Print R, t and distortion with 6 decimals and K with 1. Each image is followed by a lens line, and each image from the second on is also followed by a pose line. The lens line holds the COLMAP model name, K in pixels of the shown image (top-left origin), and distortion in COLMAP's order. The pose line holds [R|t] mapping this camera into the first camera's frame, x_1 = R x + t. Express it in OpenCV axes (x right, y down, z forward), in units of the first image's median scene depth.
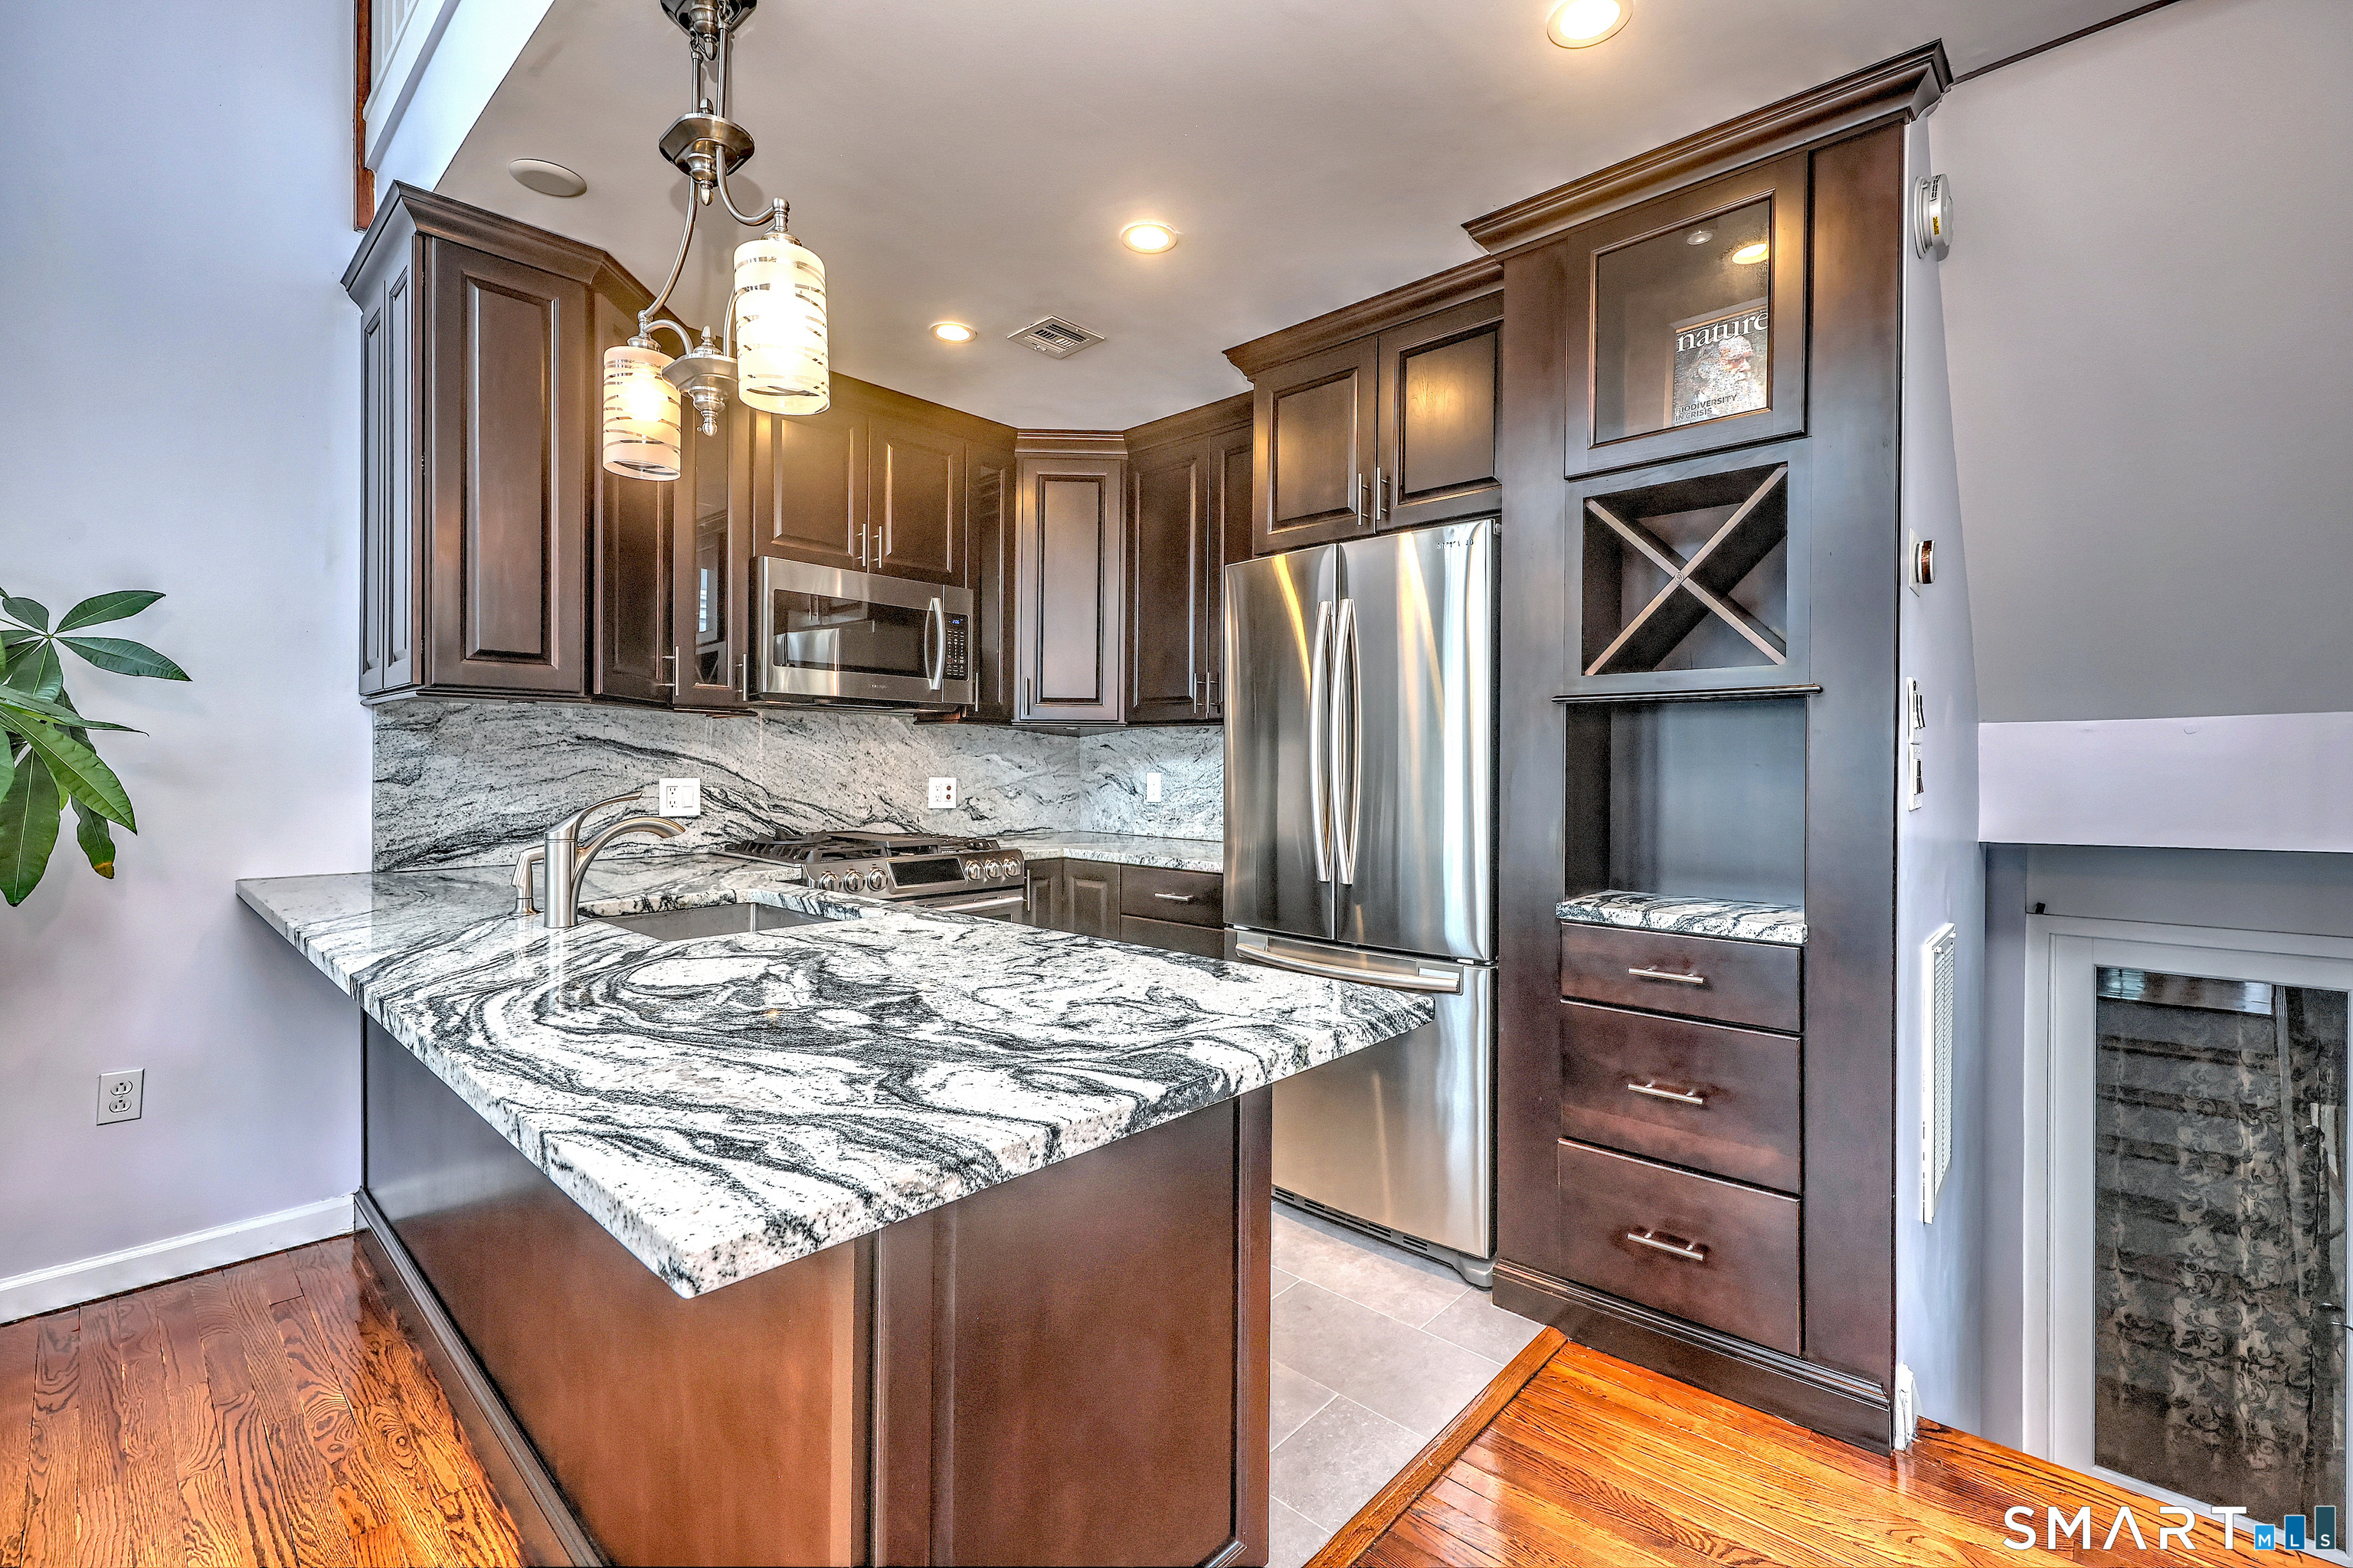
lens RADIAL K [[1001.9, 0, 1197.5], [0, 1001.9, 764.4], [0, 0, 1]] dist [0.000452, -0.000019]
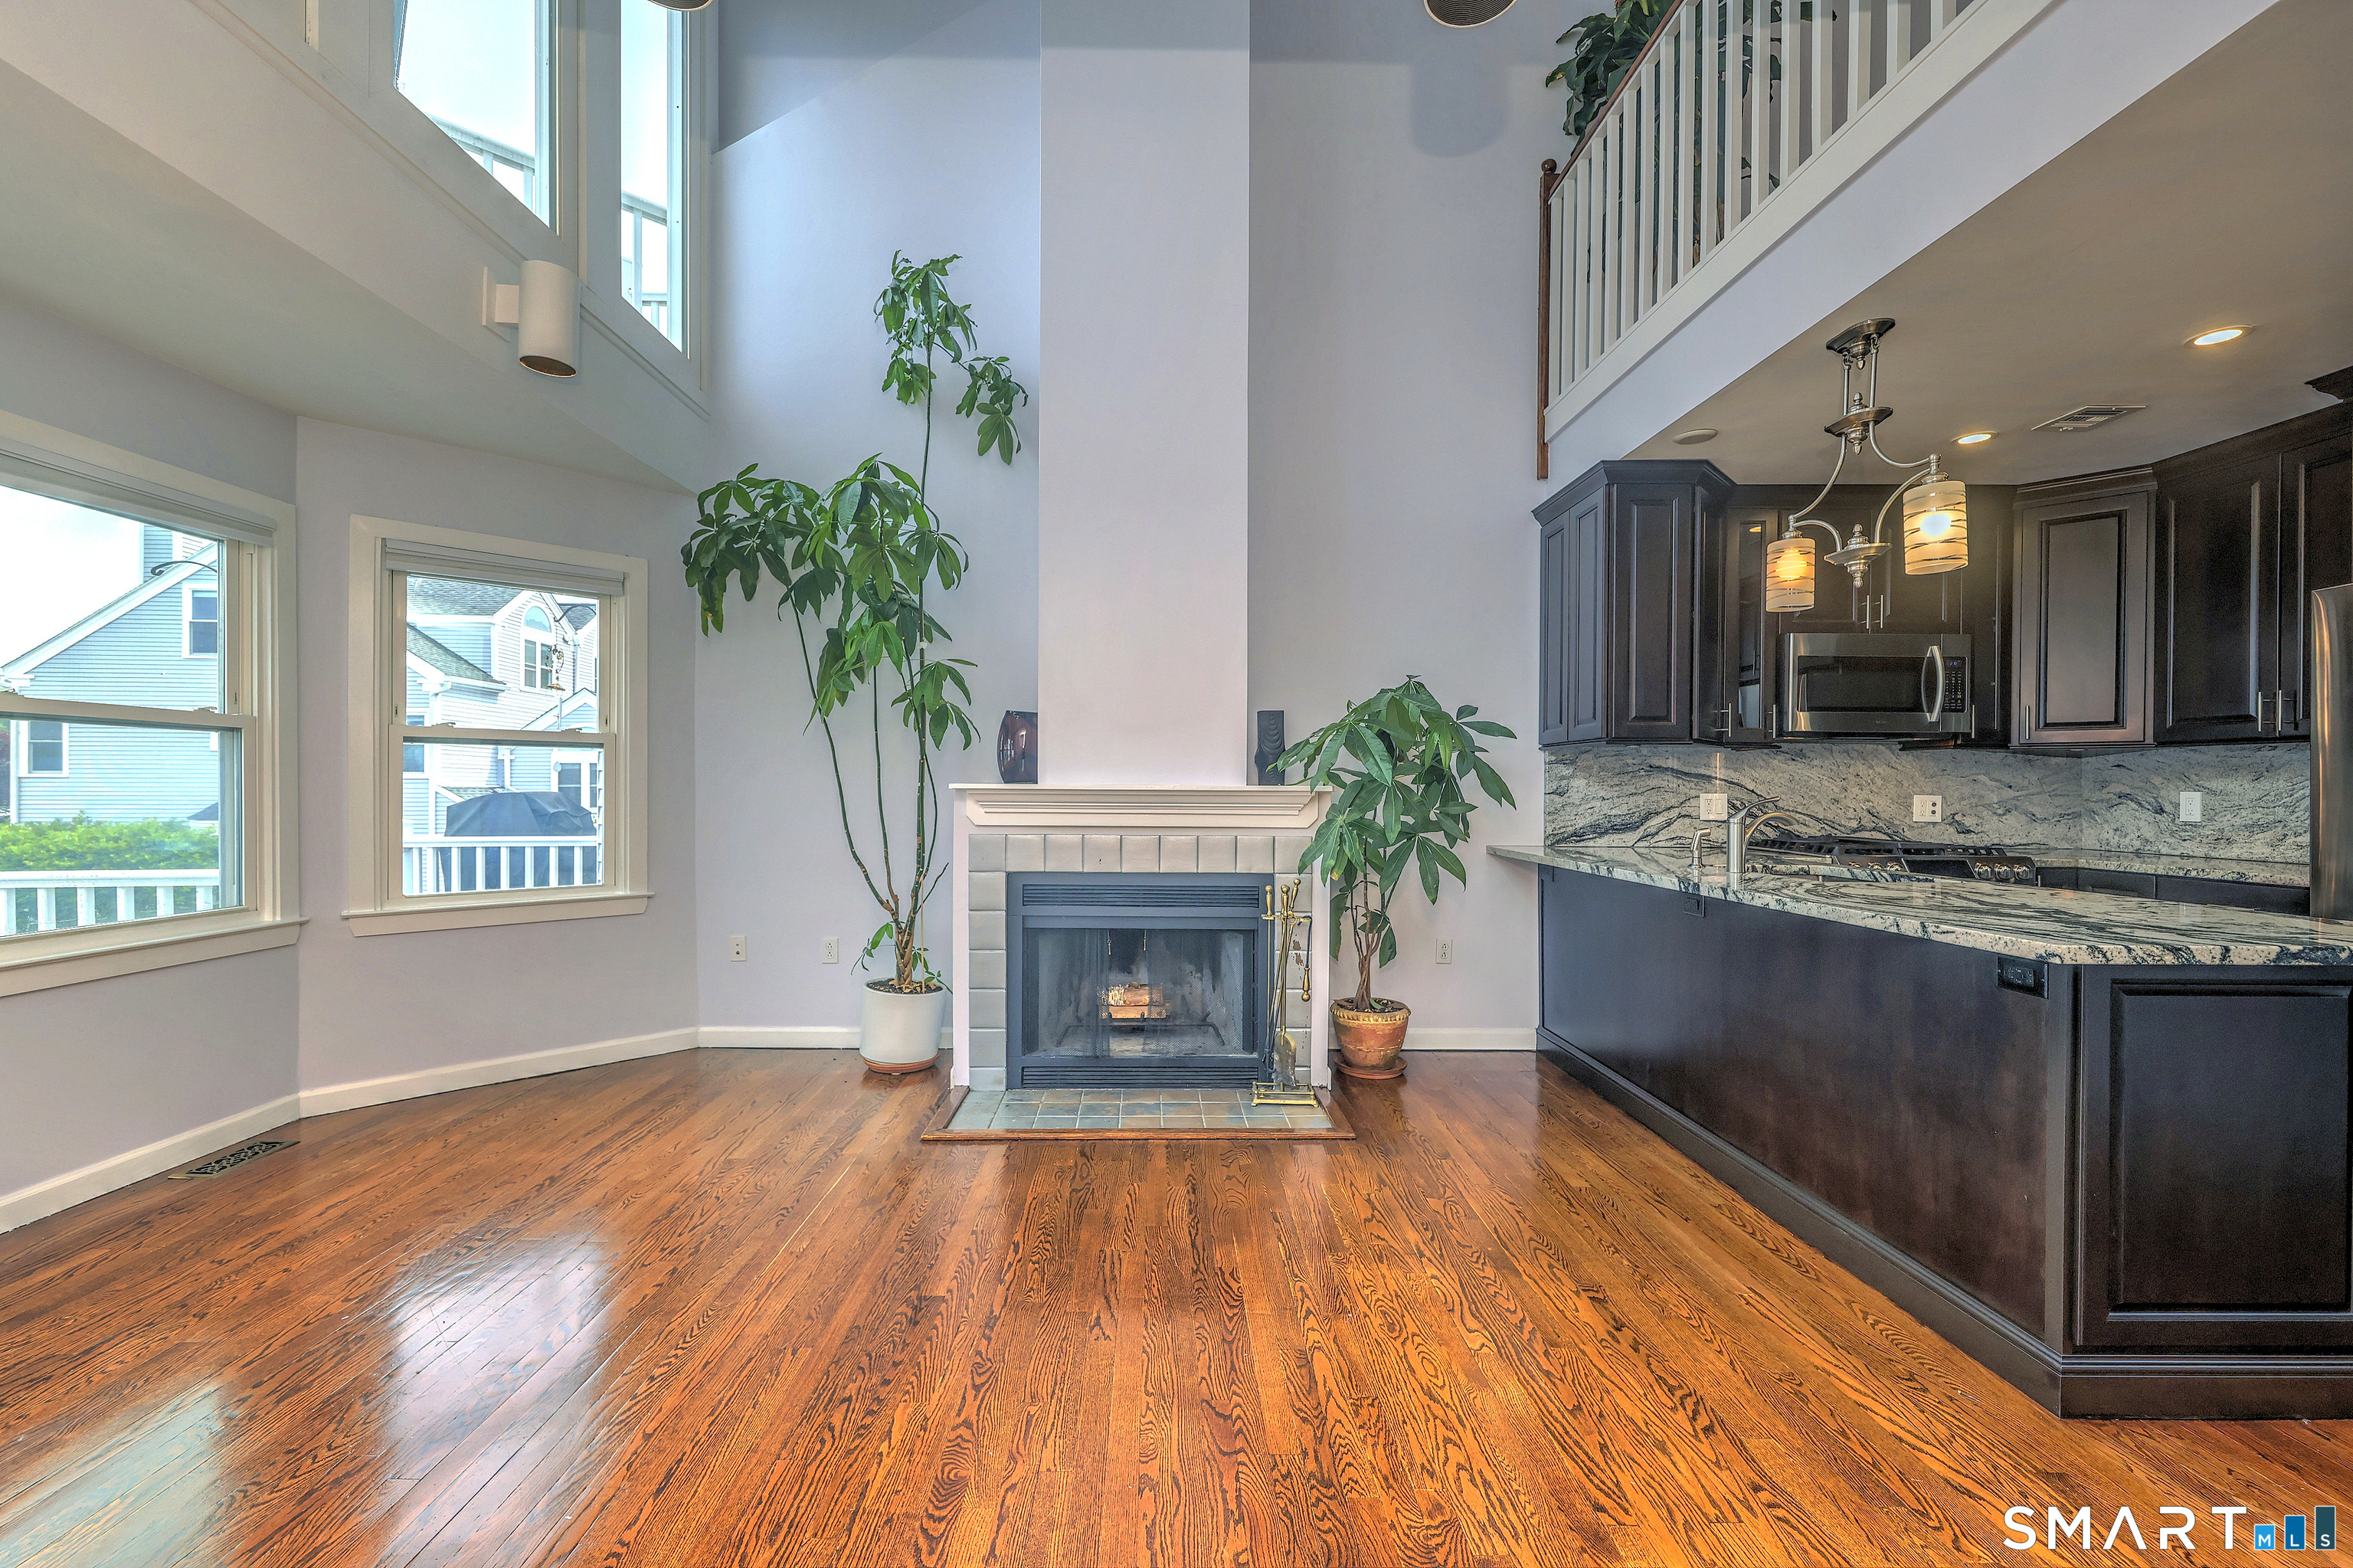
lens RADIAL K [[952.0, 0, 1168.1], [0, 952.0, 788.8], [0, 0, 1]] dist [0.008828, -0.003930]
pose [[0.678263, -0.000699, -0.734819, -0.042911], [-0.000808, 0.999998, -0.001697, 0.009468], [0.734818, 0.001745, 0.678262, -0.485950]]
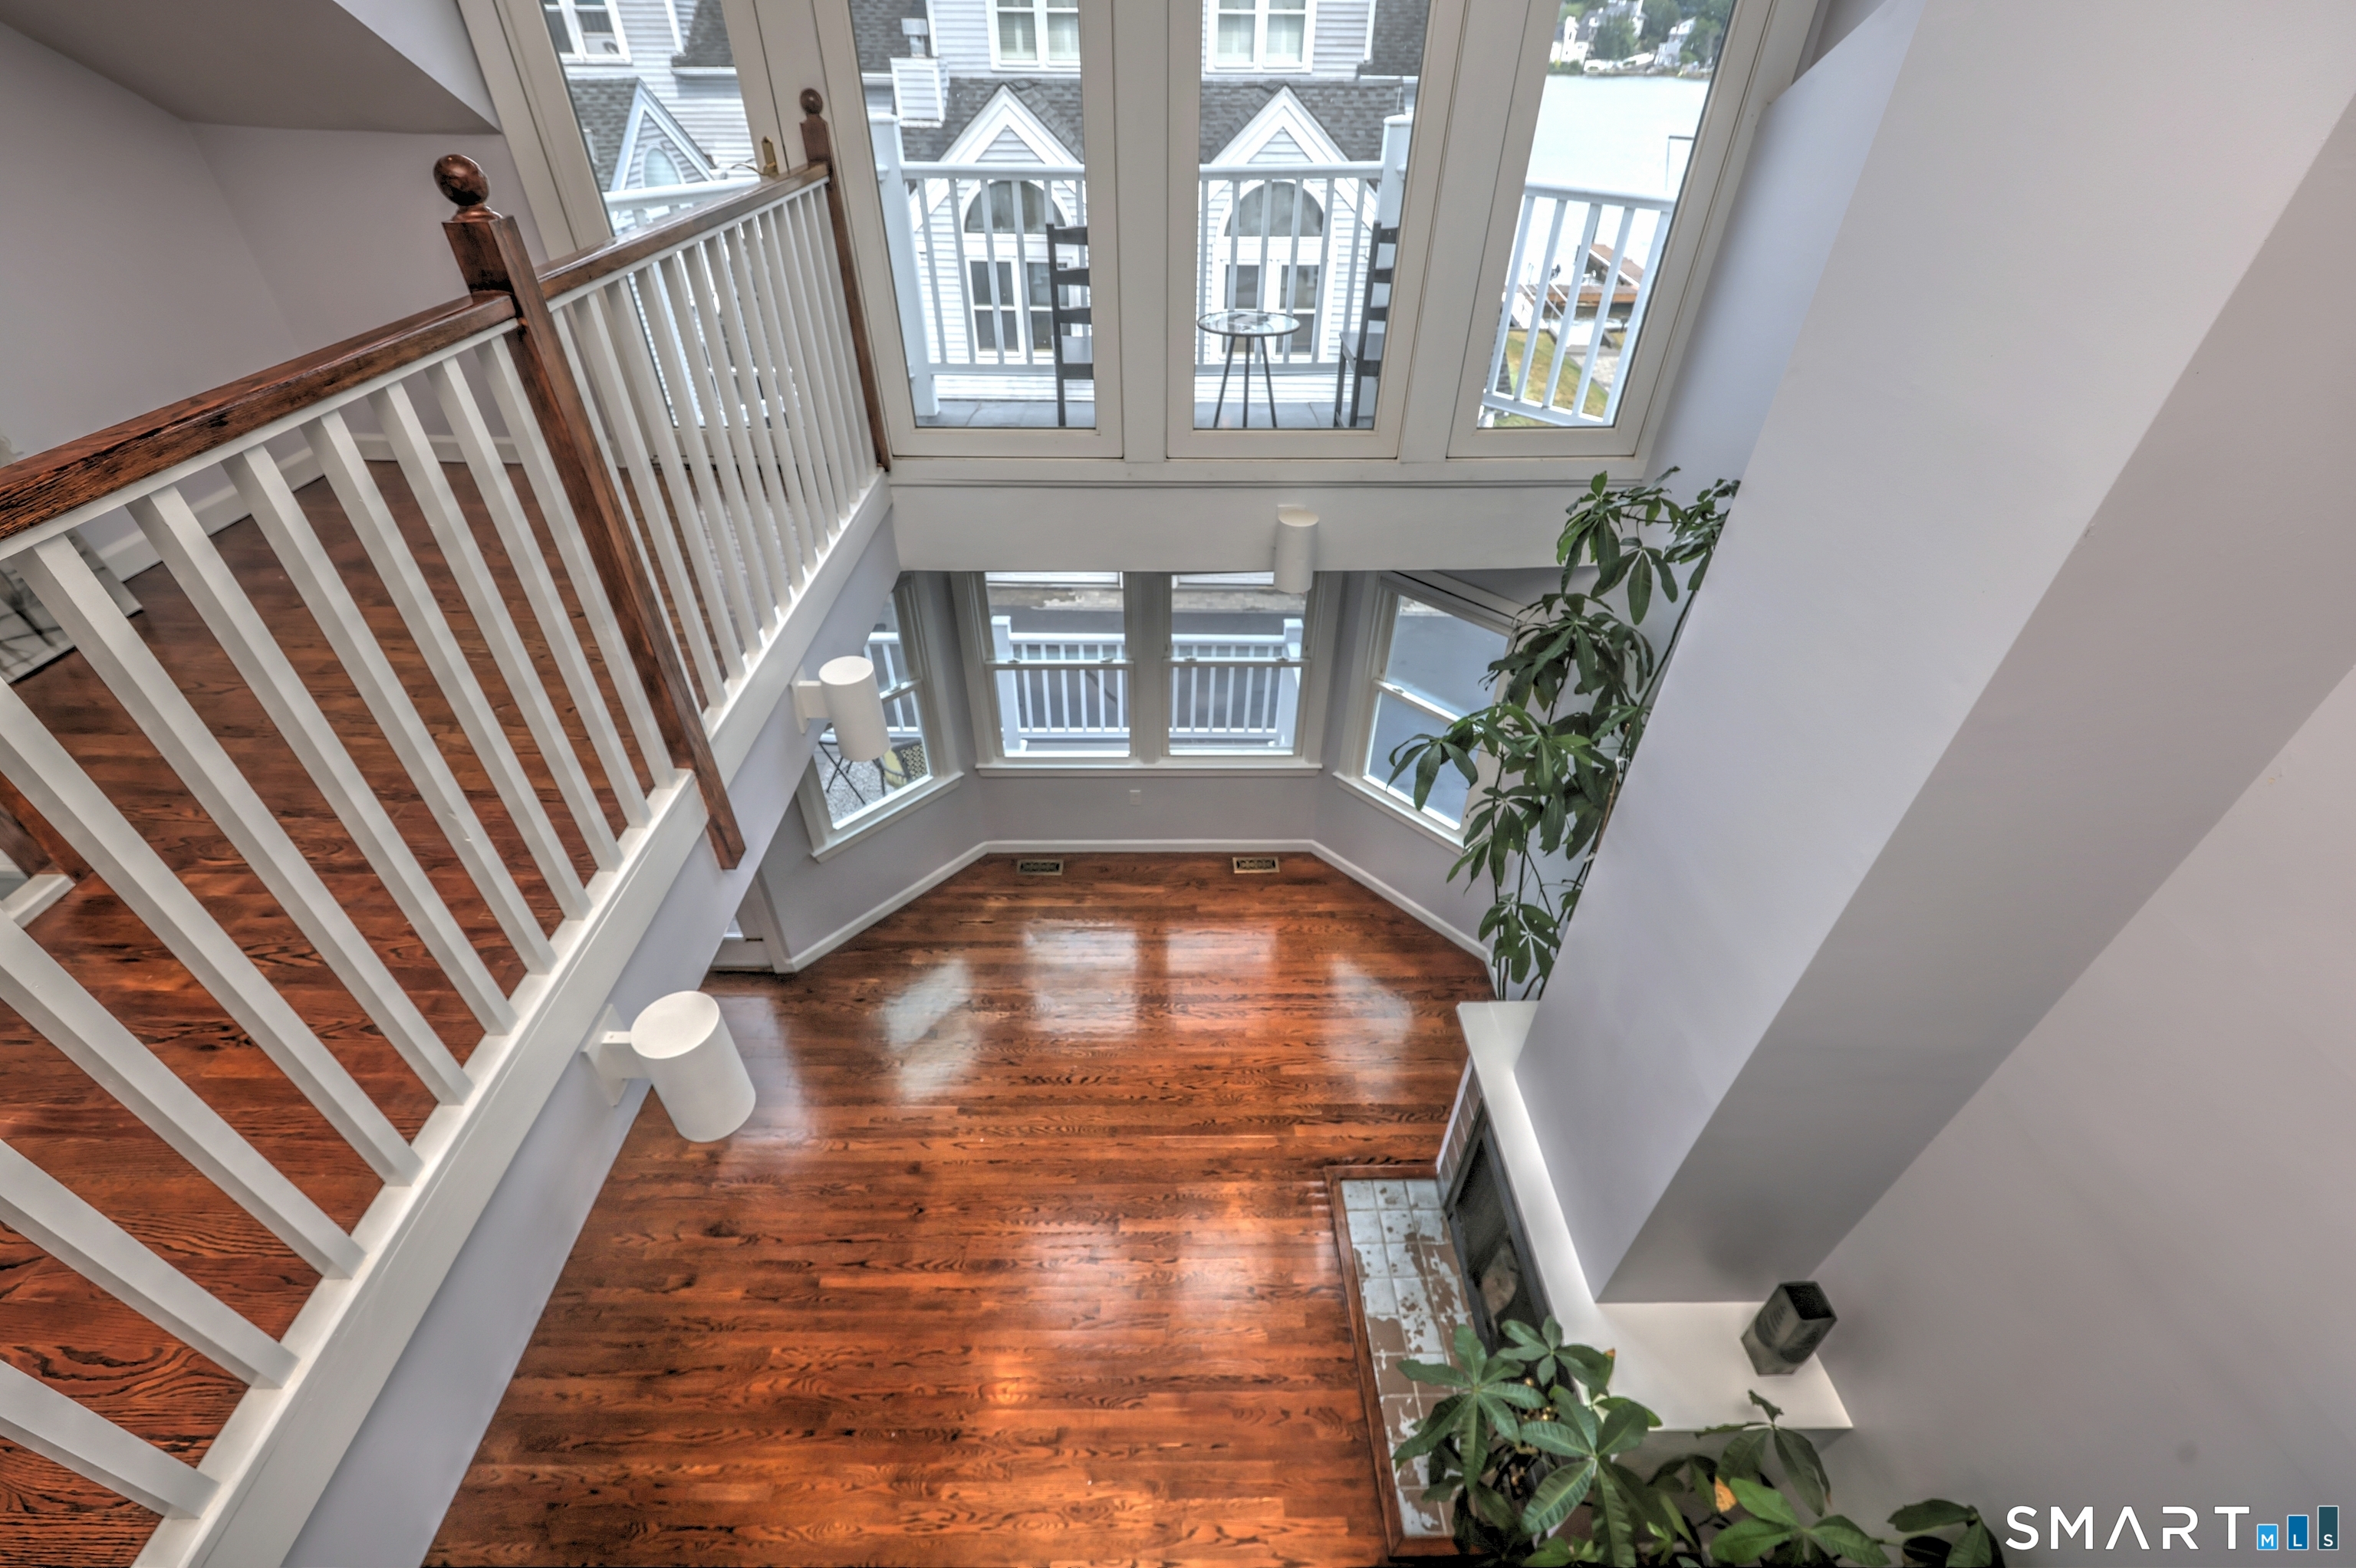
lens RADIAL K [[953.0, 0, 1169.6], [0, 953.0, 788.8], [0, 0, 1]] dist [0.008828, -0.003930]
pose [[-0.734949, 0.408026, -0.541631, -0.248328], [-0.012836, 0.790208, 0.612704, -0.914457], [0.678000, 0.457258, -0.575526, 0.389738]]
